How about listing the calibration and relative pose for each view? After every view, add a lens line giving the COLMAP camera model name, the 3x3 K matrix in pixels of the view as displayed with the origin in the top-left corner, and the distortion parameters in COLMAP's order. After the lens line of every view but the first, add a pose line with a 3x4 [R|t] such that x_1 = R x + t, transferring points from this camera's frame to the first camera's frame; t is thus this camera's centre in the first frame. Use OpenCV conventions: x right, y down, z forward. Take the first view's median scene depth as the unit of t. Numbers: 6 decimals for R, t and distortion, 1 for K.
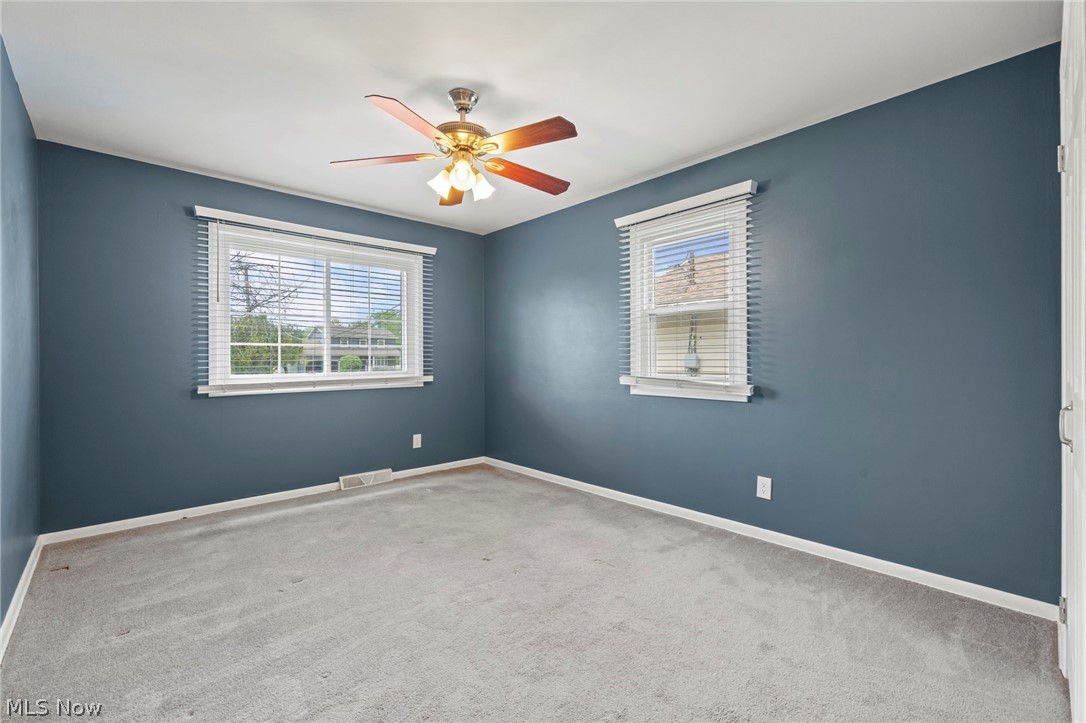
lens RADIAL K [[465.3, 0, 539.8], [0, 465.3, 359.9], [0, 0, 1]] dist [0.002069, 0.000169]
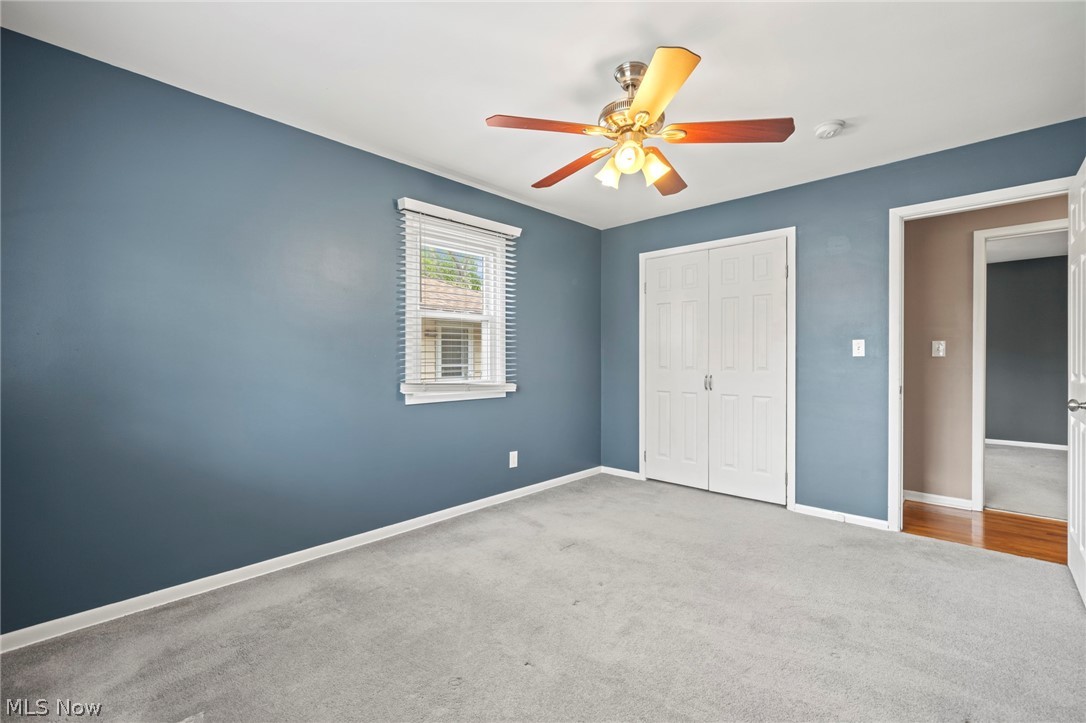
lens RADIAL K [[465.3, 0, 539.8], [0, 465.3, 359.9], [0, 0, 1]] dist [0.002069, 0.000169]
pose [[-0.069814, 0.003812, 0.997553, -0.796581], [0.005134, 0.999981, -0.003462, -0.005851], [-0.997547, 0.004879, -0.069833, 0.943606]]
